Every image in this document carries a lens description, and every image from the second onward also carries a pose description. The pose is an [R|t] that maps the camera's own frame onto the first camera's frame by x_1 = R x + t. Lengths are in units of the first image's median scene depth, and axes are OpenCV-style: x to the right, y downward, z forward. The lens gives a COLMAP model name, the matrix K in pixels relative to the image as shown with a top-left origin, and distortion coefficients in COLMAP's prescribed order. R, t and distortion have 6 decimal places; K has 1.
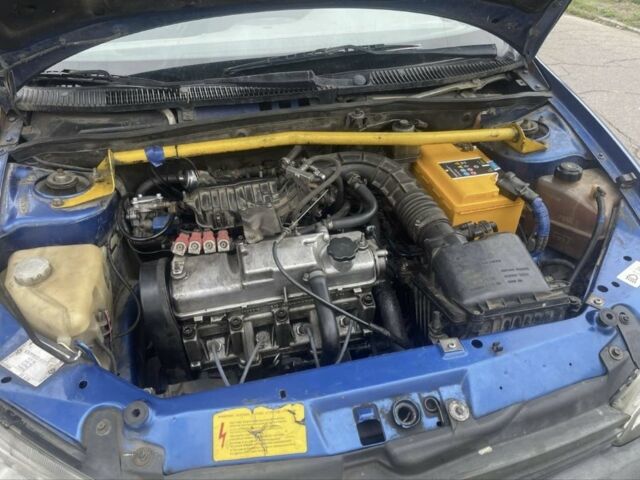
lens RADIAL K [[472.5, 0, 320.0], [0, 472.5, 240.0], [0, 0, 1]] dist [0.076021, -0.096505]
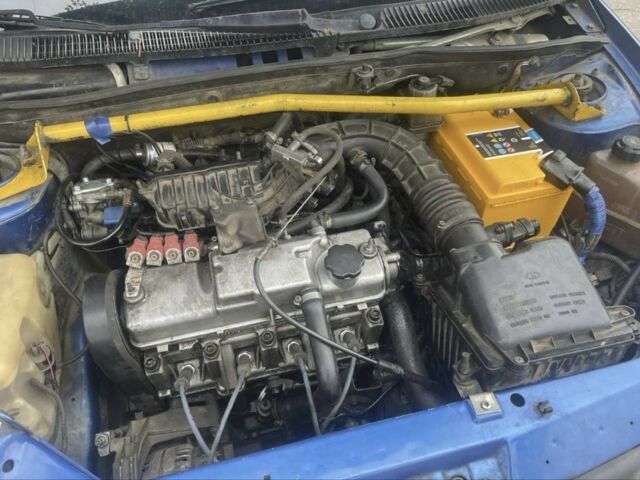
lens RADIAL K [[472.5, 0, 320.0], [0, 472.5, 240.0], [0, 0, 1]] dist [0.076021, -0.096505]
pose [[0.999960, 0.000210, 0.008891, 0.000507], [-0.001651, 0.986741, 0.162296, -0.128063], [-0.008739, -0.162304, 0.986702, 0.213541]]
